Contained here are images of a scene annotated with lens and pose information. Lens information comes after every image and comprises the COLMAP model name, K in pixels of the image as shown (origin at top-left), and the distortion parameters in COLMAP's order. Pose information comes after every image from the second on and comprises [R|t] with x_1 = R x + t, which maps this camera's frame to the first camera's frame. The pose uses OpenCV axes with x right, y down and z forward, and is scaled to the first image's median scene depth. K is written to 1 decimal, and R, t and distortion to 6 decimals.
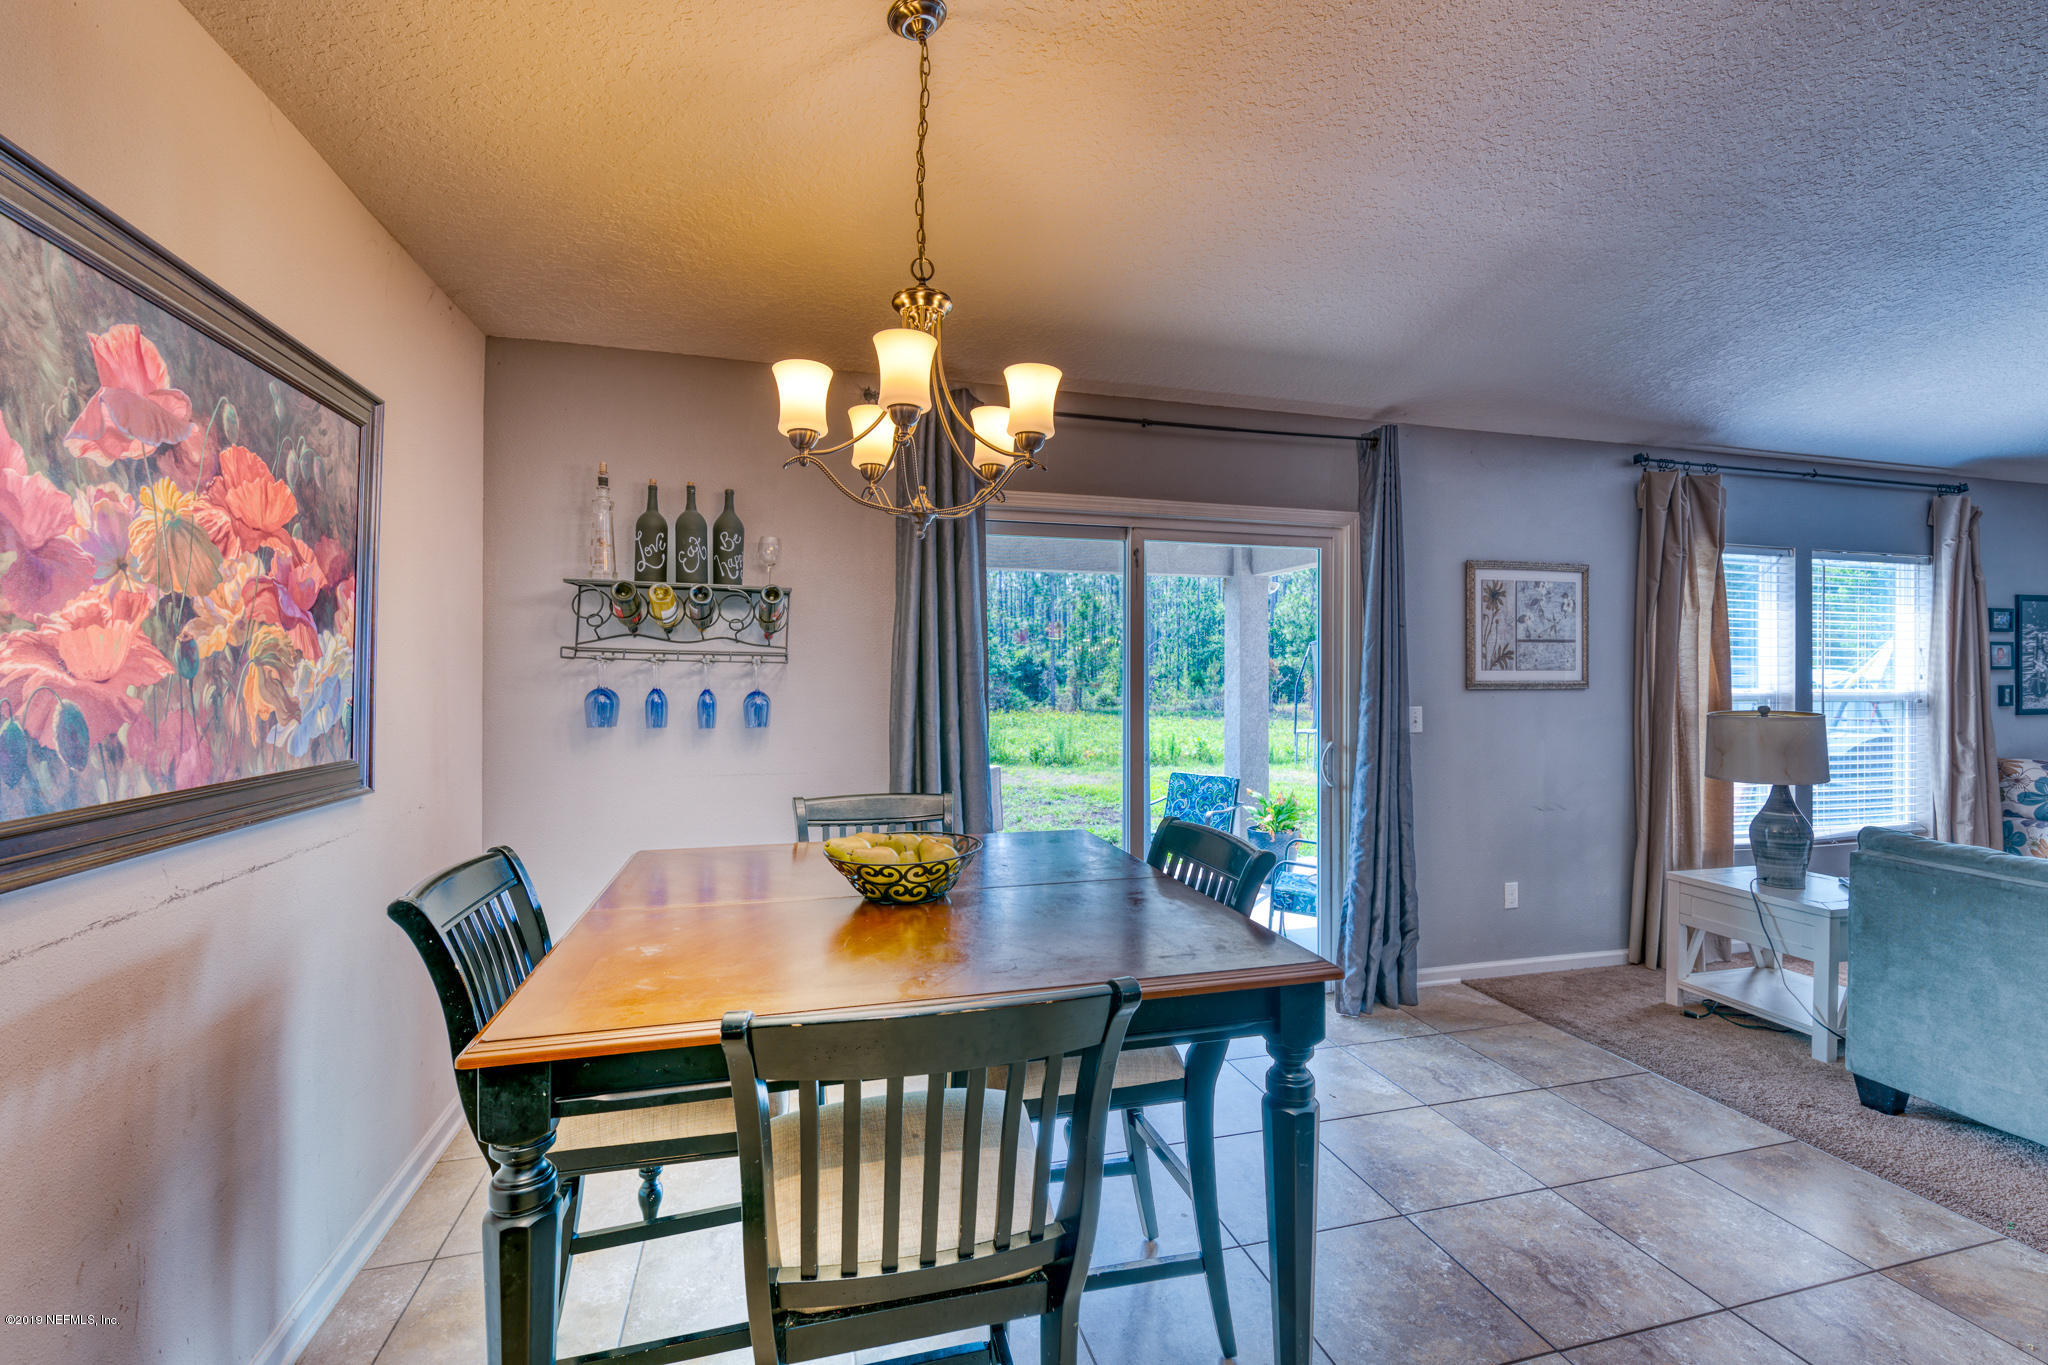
lens RADIAL K [[881.2, 0, 1030.9], [0, 881.2, 676.8], [0, 0, 1]] dist [-0.000276, 0.000267]
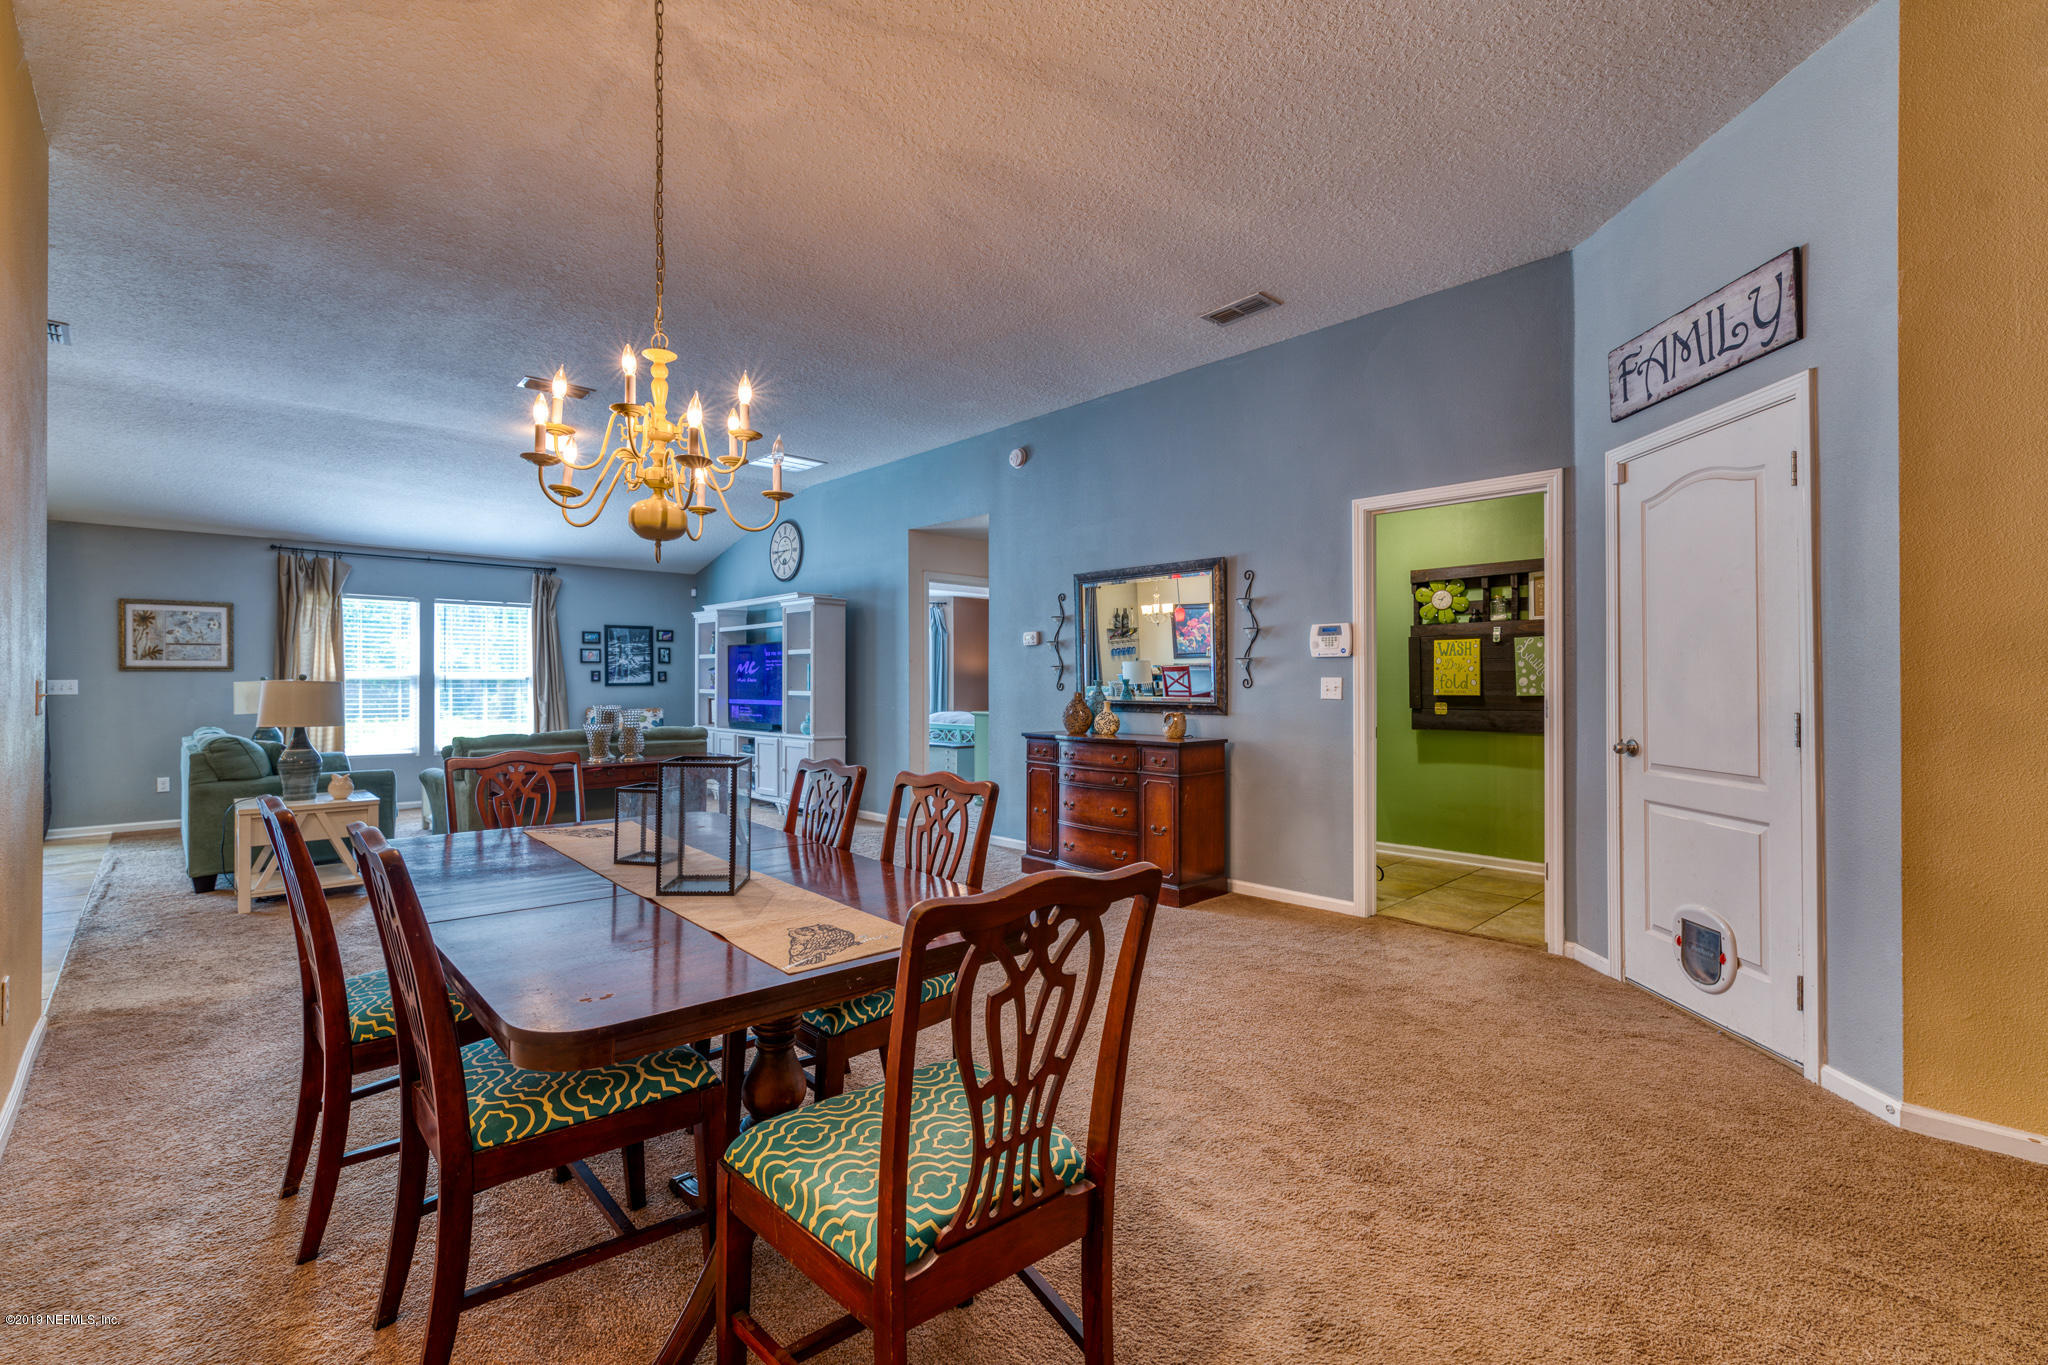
lens RADIAL K [[881.2, 0, 1025.6], [0, 881.2, 679.7], [0, 0, 1]] dist [-0.000276, 0.000267]
pose [[0.872691, -0.006408, 0.488232, 1.181866], [0.009637, 0.999945, -0.004101, 0.055654], [-0.488179, 0.008284, 0.872704, -1.405920]]
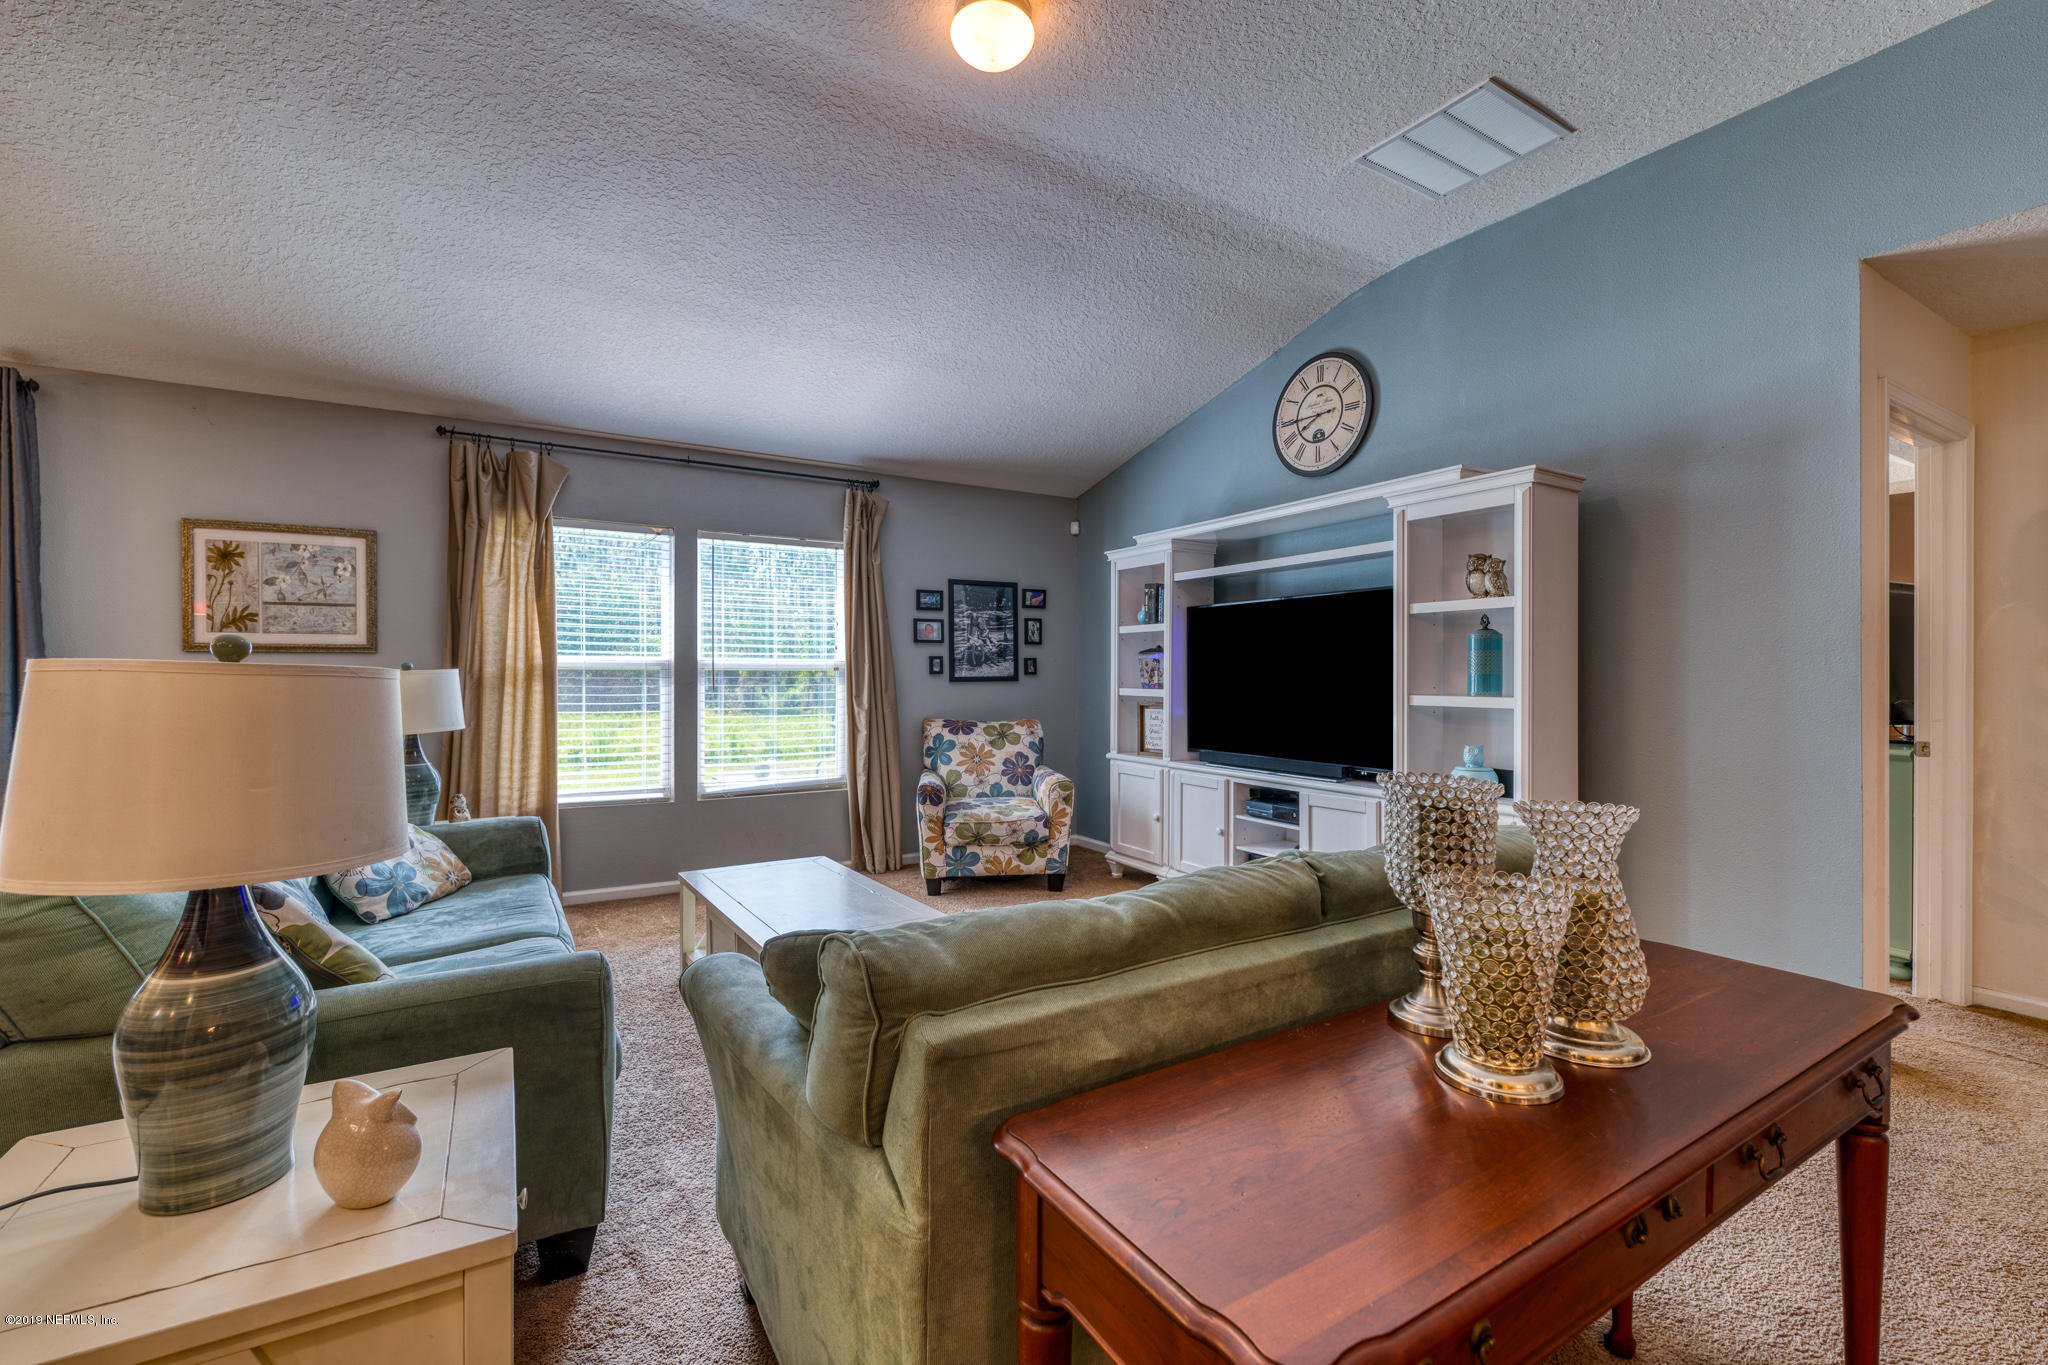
lens RADIAL K [[881.2, 0, 1024.5], [0, 881.2, 676.2], [0, 0, 1]] dist [-0.000276, 0.000267]
pose [[0.959520, -0.005141, 0.281593, 1.069186], [0.006383, 0.999974, -0.003493, 0.048963], [-0.281568, 0.005149, 0.959527, -0.182583]]
